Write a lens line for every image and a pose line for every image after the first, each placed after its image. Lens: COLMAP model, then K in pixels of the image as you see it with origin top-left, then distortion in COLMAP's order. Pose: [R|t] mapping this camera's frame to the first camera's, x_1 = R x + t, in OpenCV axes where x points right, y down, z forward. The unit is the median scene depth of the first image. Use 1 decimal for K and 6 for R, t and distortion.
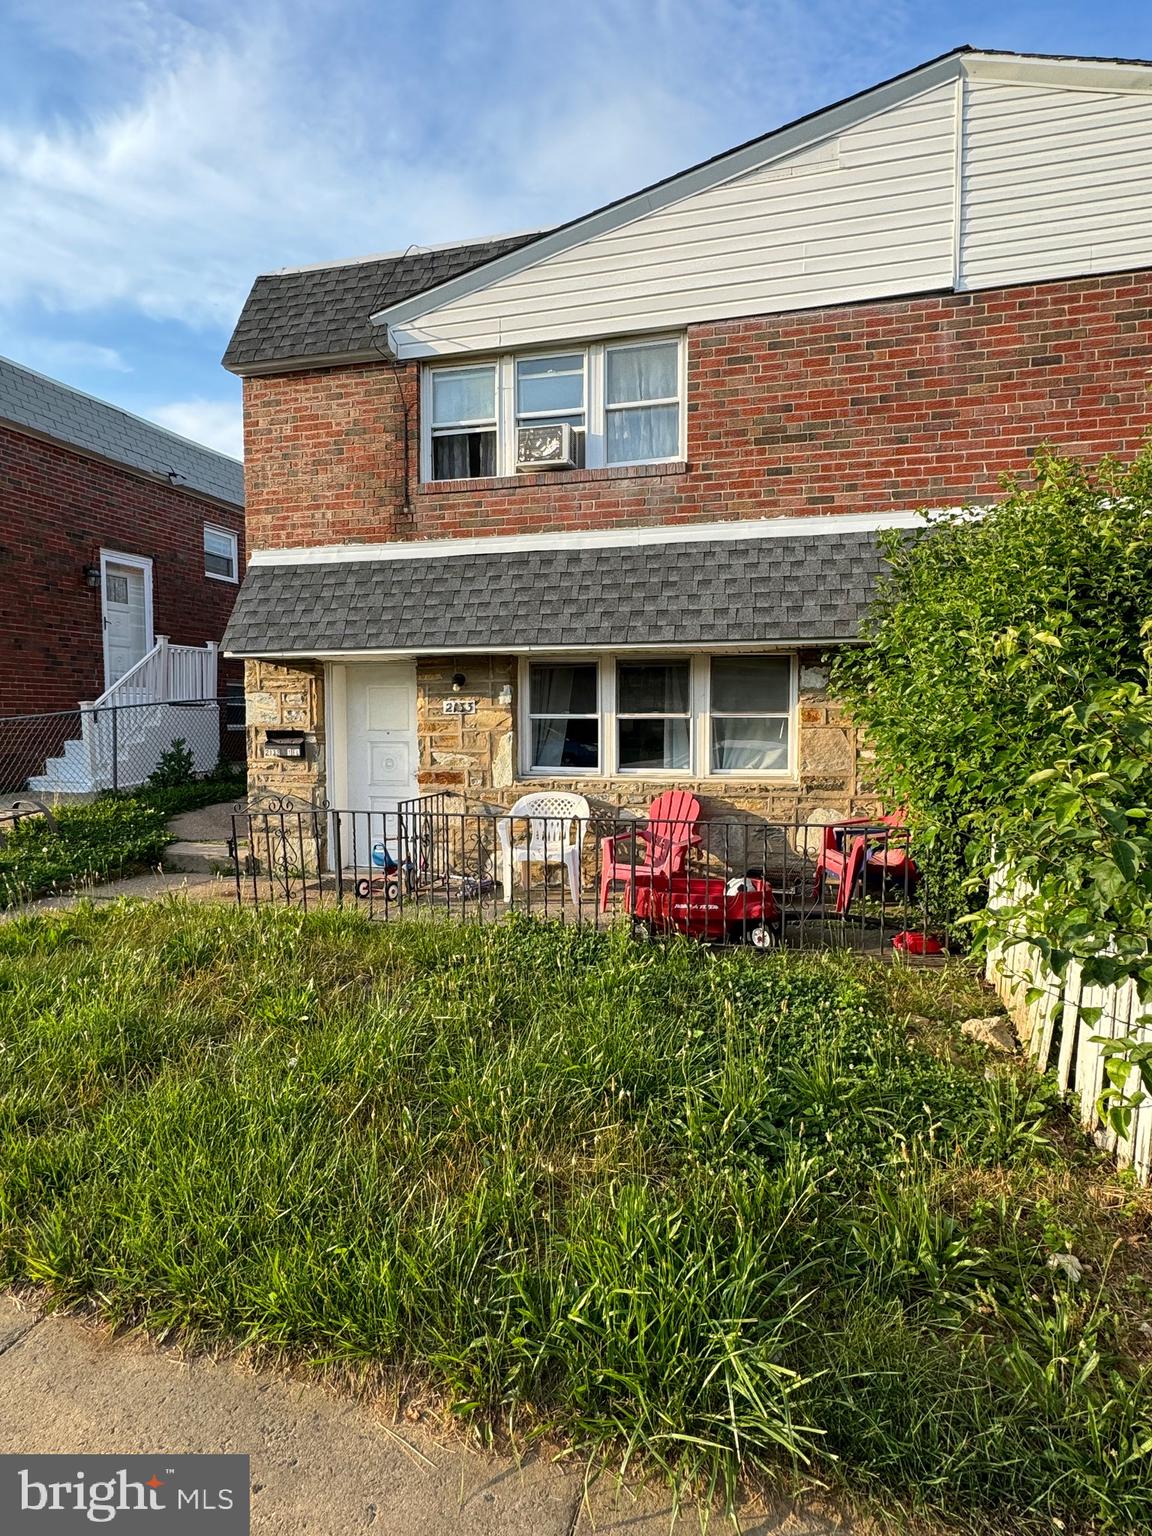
lens RADIAL K [[836.1, 0, 575.4], [0, 836.1, 770.0], [0, 0, 1]] dist [0.019711, 0.007740]
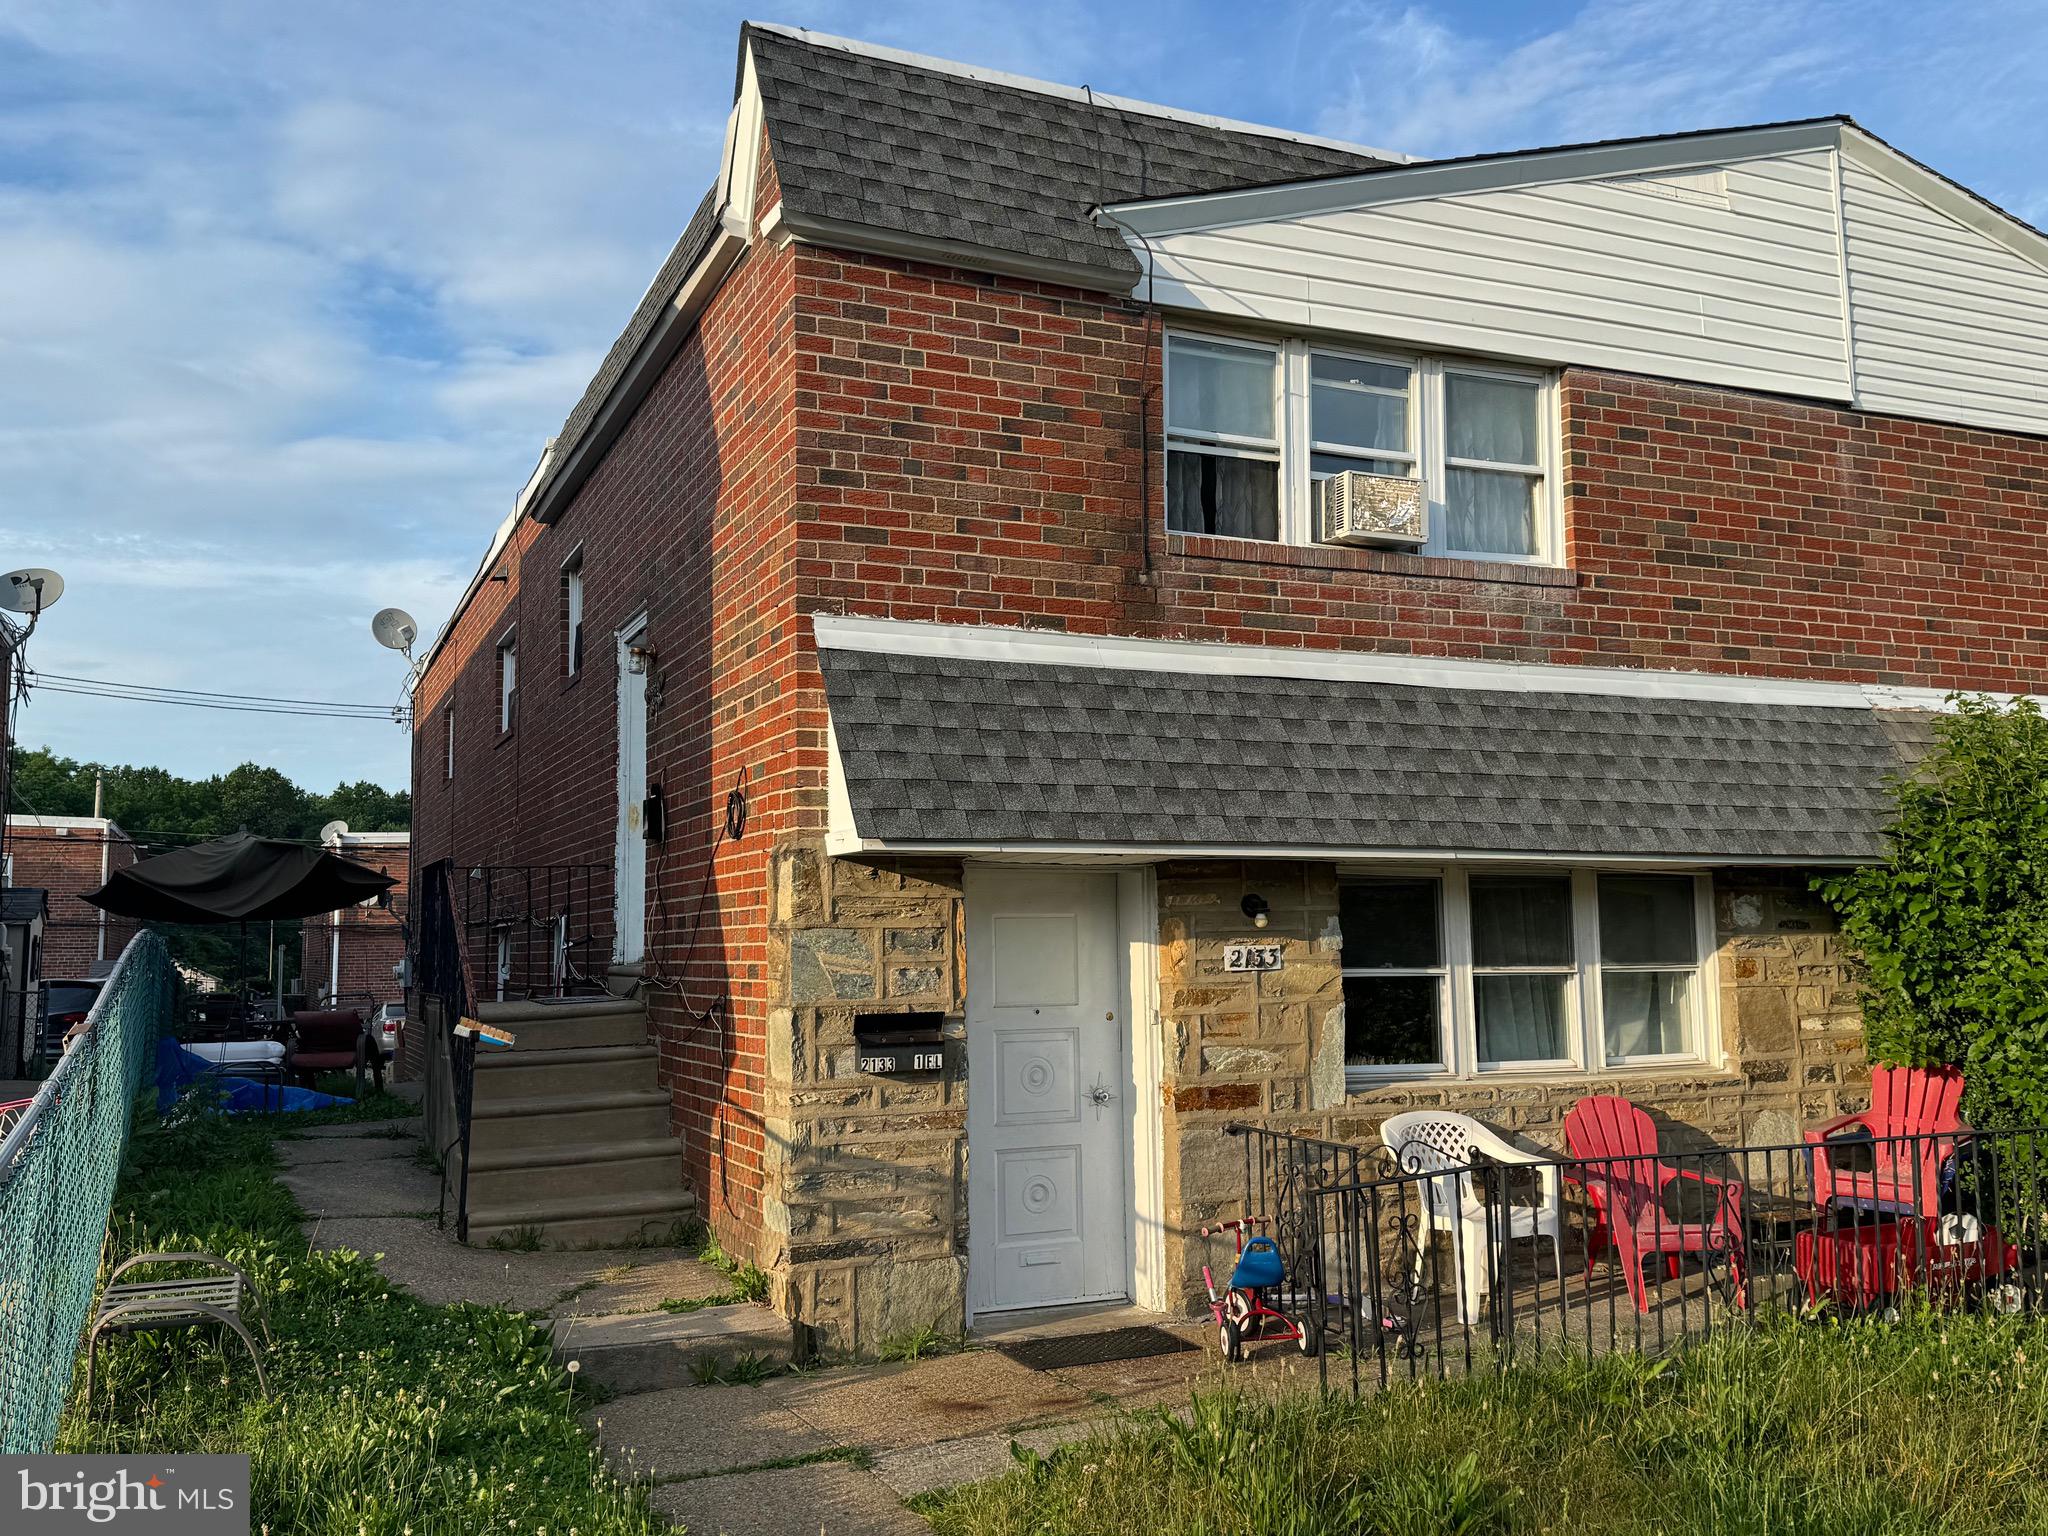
lens RADIAL K [[1775.6, 0, 1017.3], [0, 1775.6, 837.9], [0, 0, 1]] dist [0.128310, -0.064449]
pose [[0.769966, 0.037506, 0.636981, -1.006255], [0.058903, 0.989831, -0.129482, -0.014540], [-0.635360, 0.137217, 0.759927, 0.248979]]
